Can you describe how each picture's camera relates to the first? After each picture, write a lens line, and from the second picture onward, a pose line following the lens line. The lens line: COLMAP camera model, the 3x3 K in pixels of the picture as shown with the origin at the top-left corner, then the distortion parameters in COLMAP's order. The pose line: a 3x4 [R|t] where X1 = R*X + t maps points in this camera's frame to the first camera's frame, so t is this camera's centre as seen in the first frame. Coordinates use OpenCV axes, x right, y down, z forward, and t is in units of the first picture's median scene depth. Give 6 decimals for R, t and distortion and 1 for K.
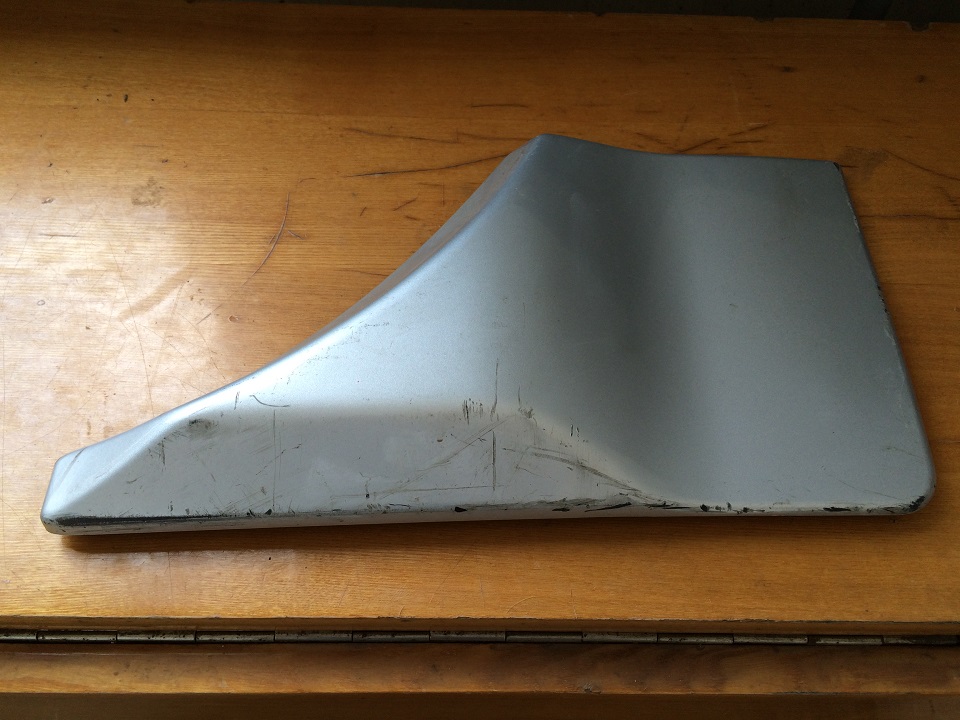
lens RADIAL K [[808.5, 0, 480.1], [0, 808.5, 359.1], [0, 0, 1]] dist [0.066973, -0.112560]
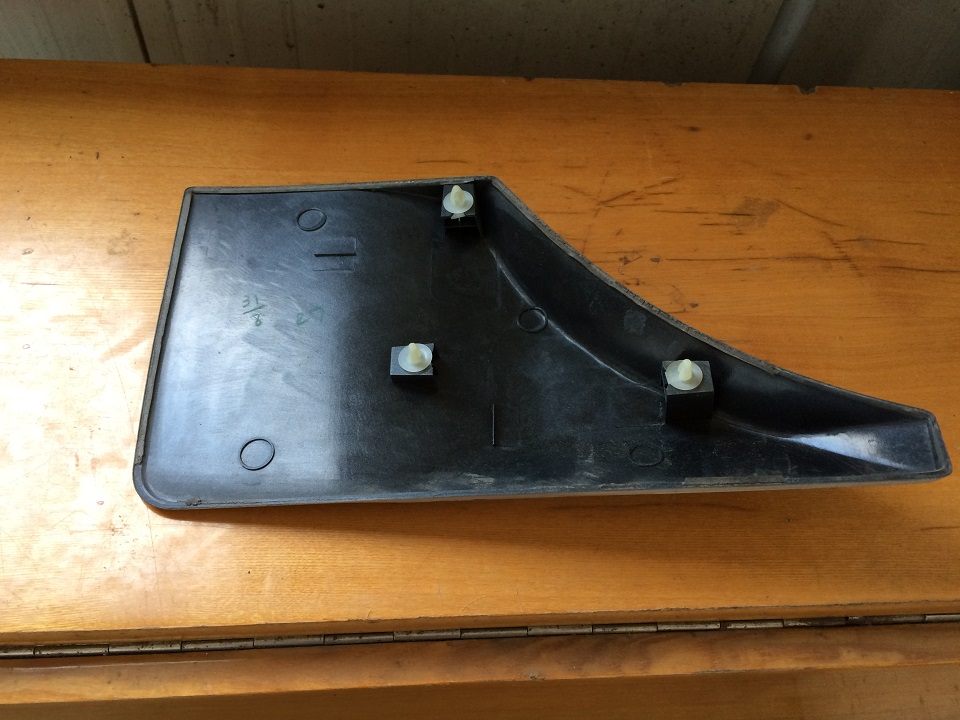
lens RADIAL K [[808.5, 0, 479.2], [0, 808.5, 359.2], [0, 0, 1]] dist [0.066973, -0.112560]
pose [[0.996956, -0.019208, 0.075561, -0.015575], [0.021756, 0.999217, -0.033045, -0.002713], [-0.074867, 0.034588, 0.996594, -0.108290]]
